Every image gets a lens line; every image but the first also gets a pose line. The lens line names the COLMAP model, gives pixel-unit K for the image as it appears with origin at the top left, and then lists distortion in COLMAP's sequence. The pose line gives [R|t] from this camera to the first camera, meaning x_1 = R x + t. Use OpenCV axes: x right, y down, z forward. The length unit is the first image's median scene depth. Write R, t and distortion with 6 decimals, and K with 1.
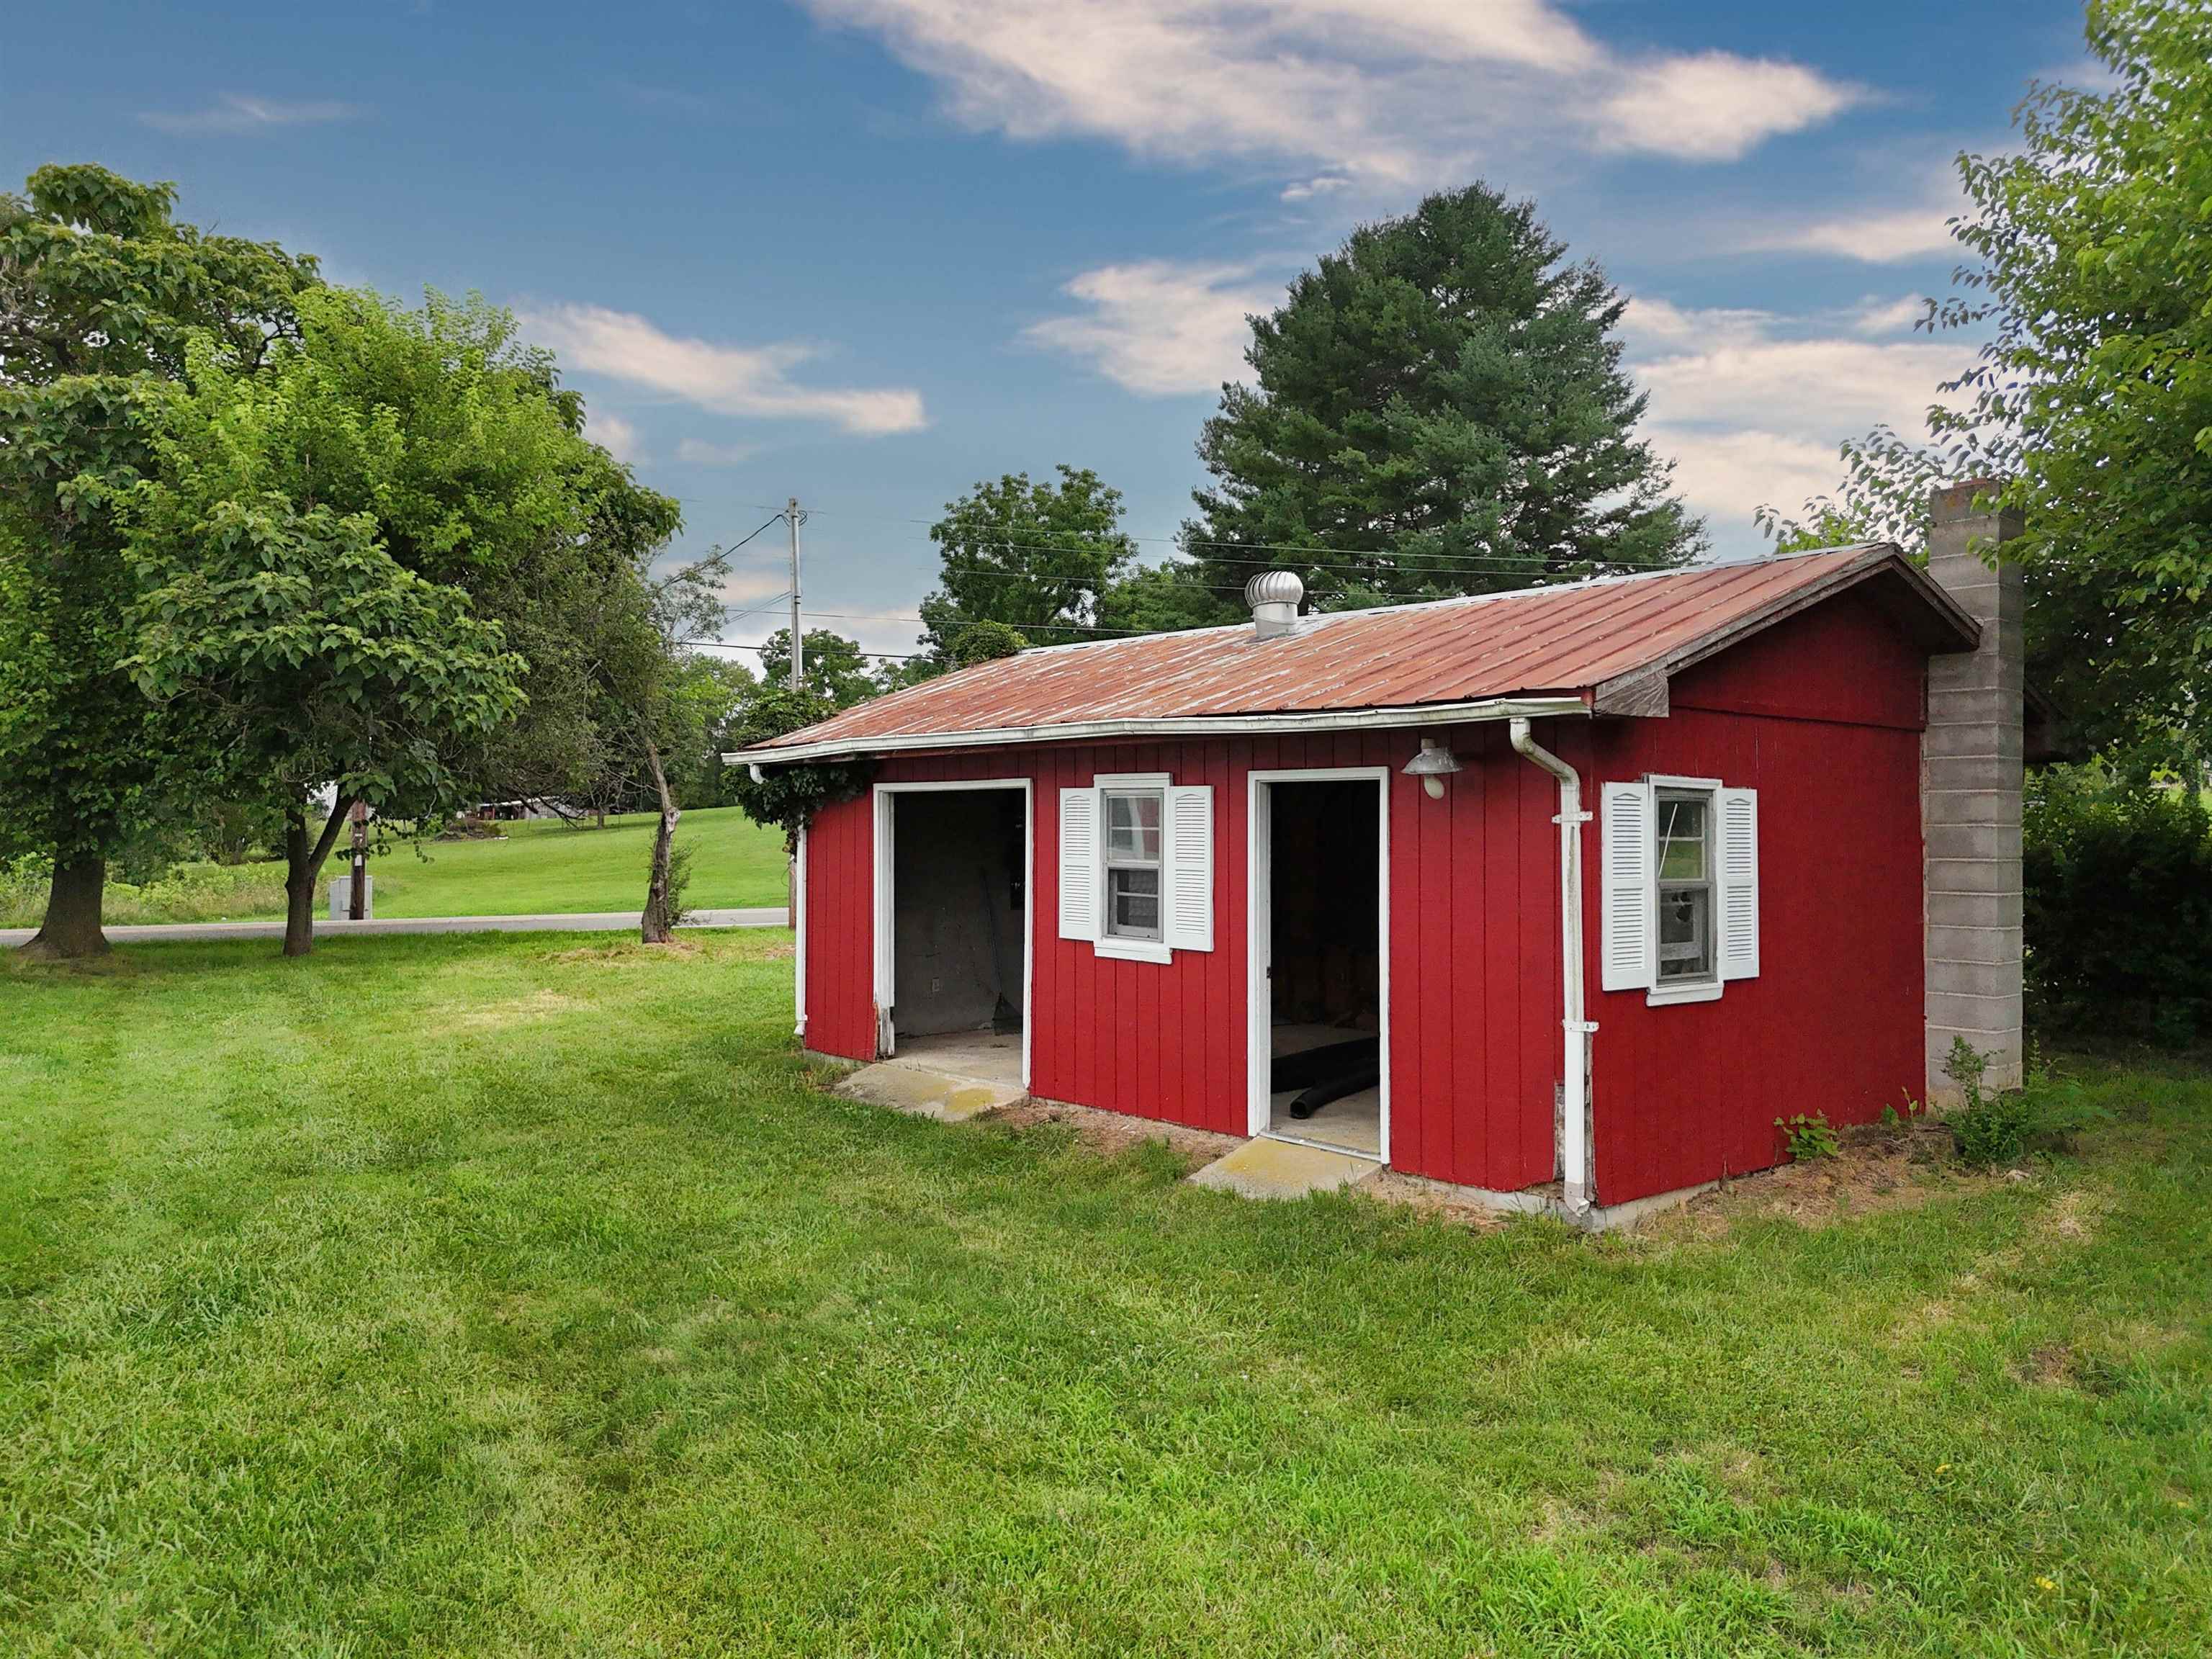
lens RADIAL K [[1658.7, 0, 1113.5], [0, 1658.7, 800.7], [0, 0, 1]] dist [0.031057, 0.001223]
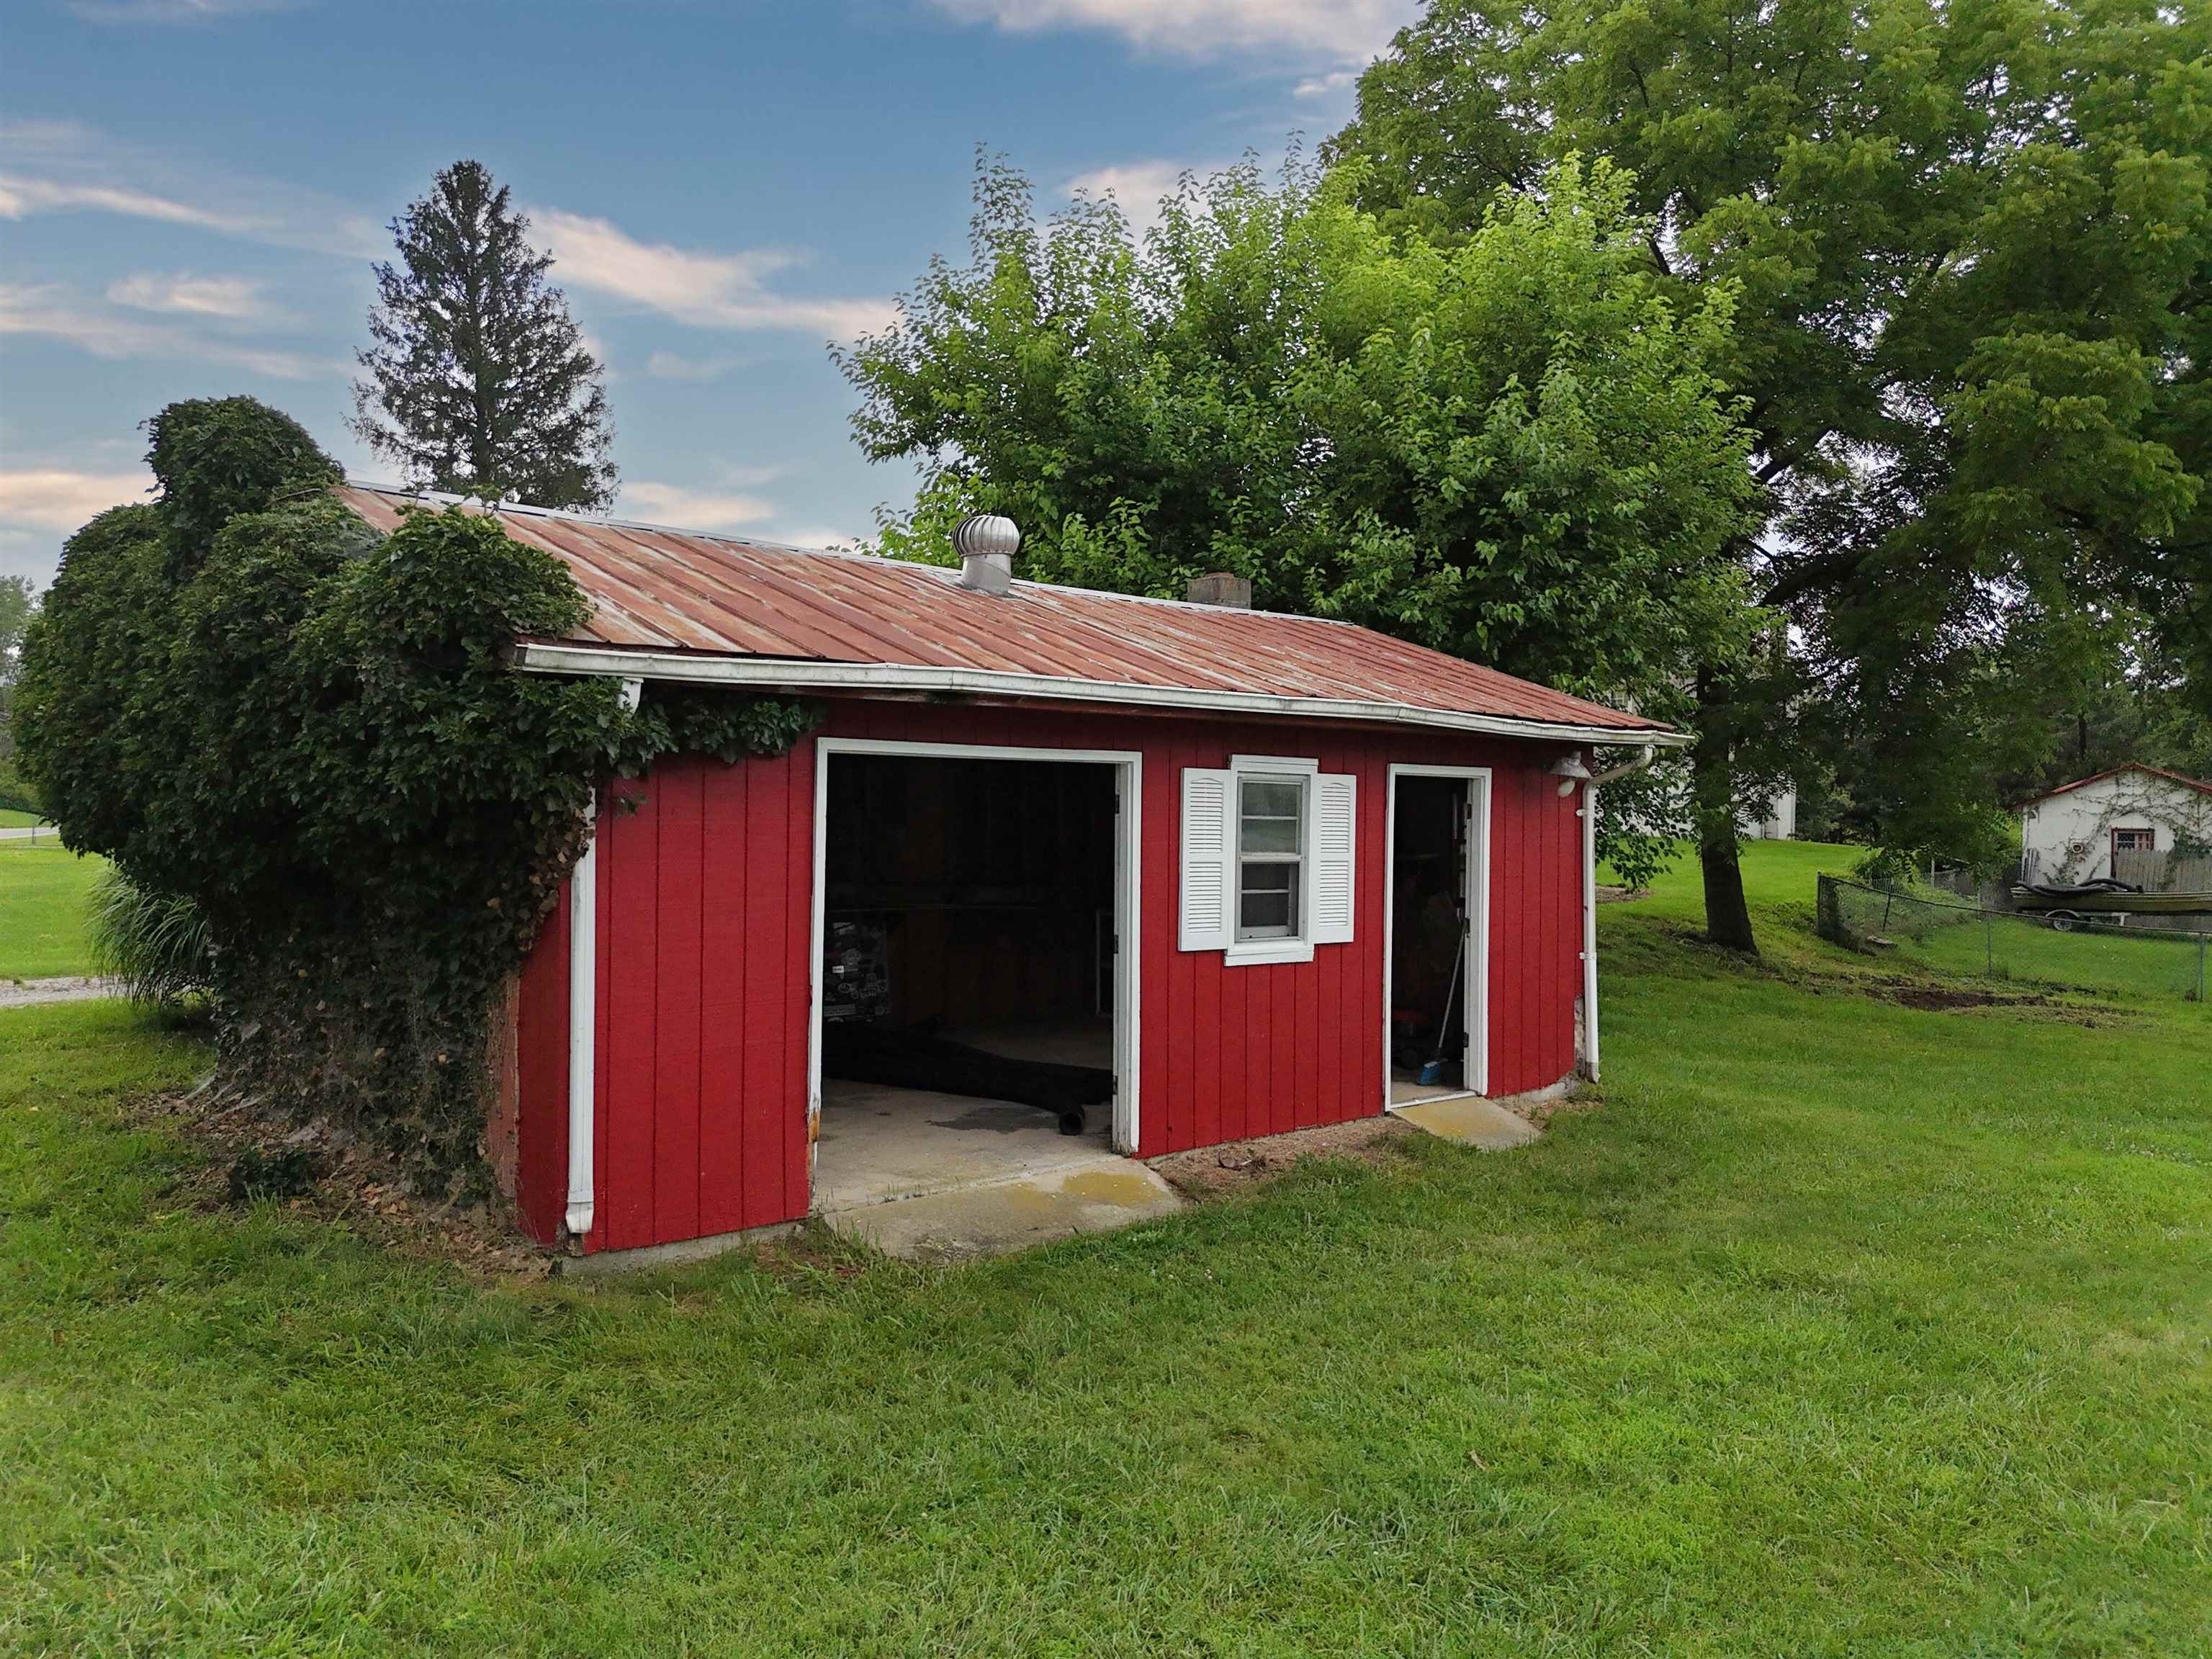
lens RADIAL K [[1658.7, 0, 1113.5], [0, 1658.7, 800.7], [0, 0, 1]] dist [0.031057, 0.001223]
pose [[-0.005254, 0.006367, 0.999966, -0.865337], [-0.026414, 0.999630, -0.006504, 0.015282], [-0.999637, -0.026447, -0.005084, 1.059477]]
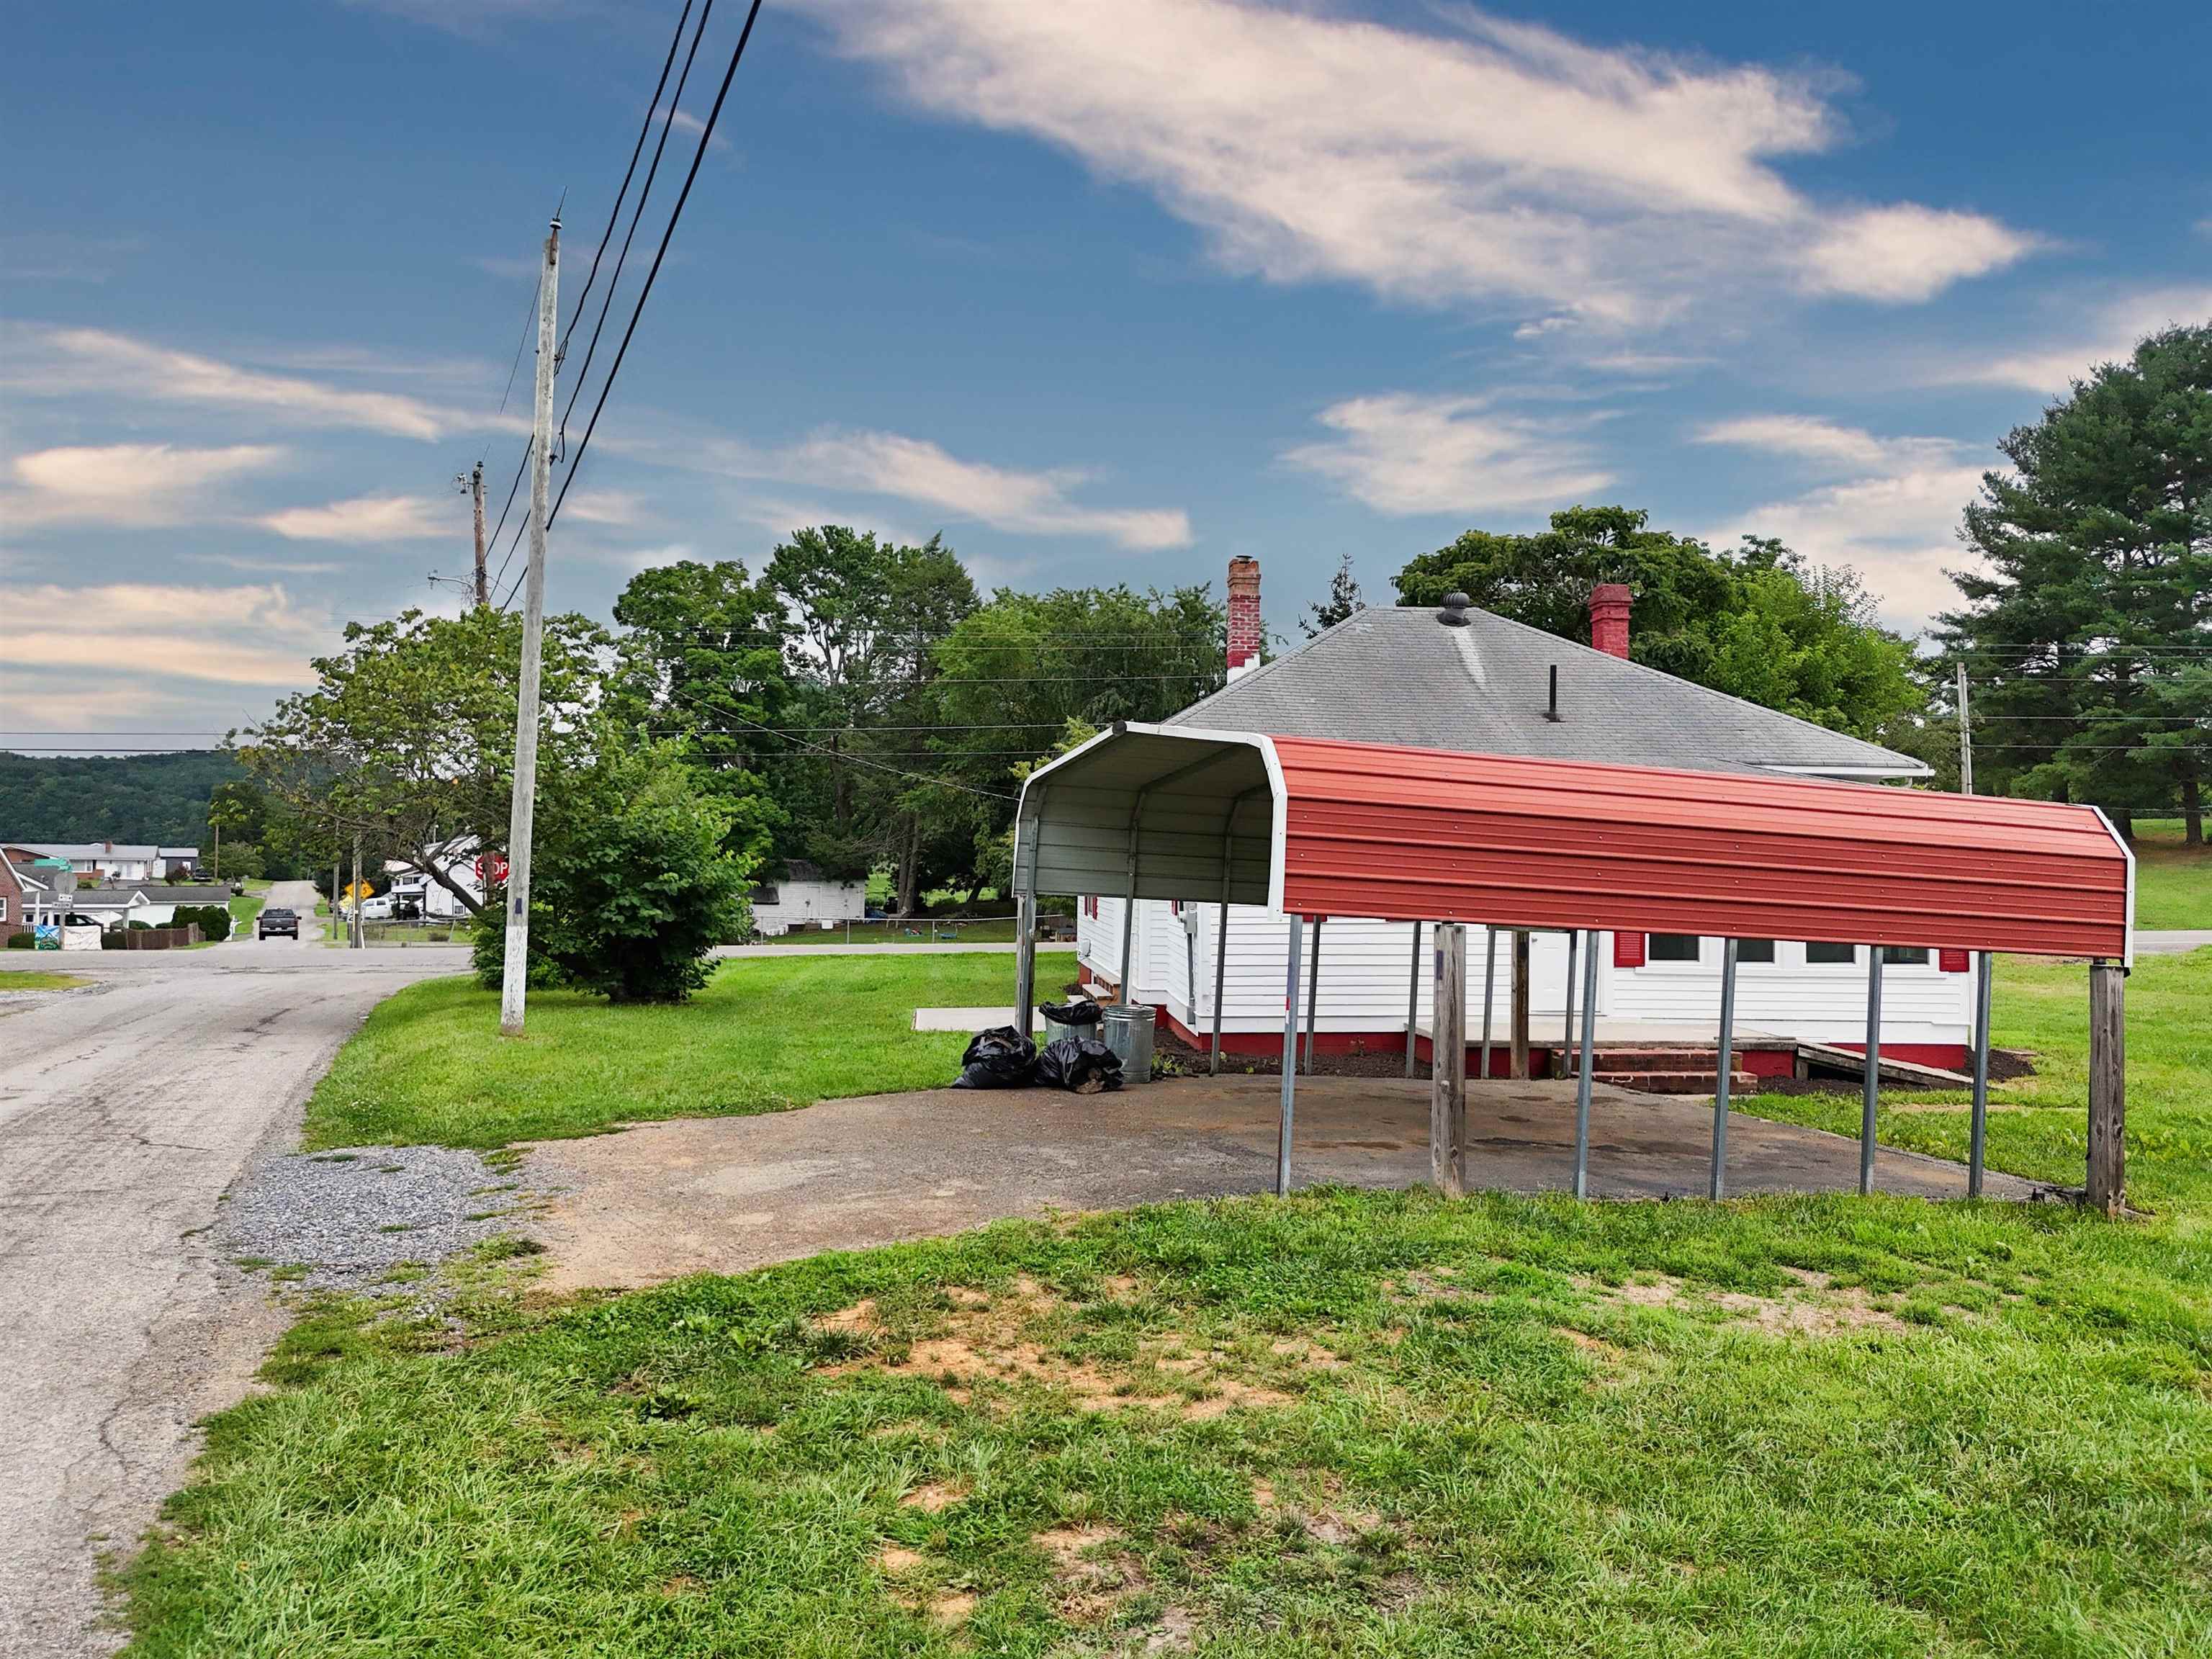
lens RADIAL K [[1627.6, 0, 1106.0], [0, 1627.6, 829.5], [0, 0, 1]] dist [0.089762, -0.108550]
pose [[0.959771, -0.000991, -0.280781, -1.358256], [0.001735, 0.999996, 0.002400, -0.092890], [0.280777, -0.002791, 0.959769, -1.767062]]
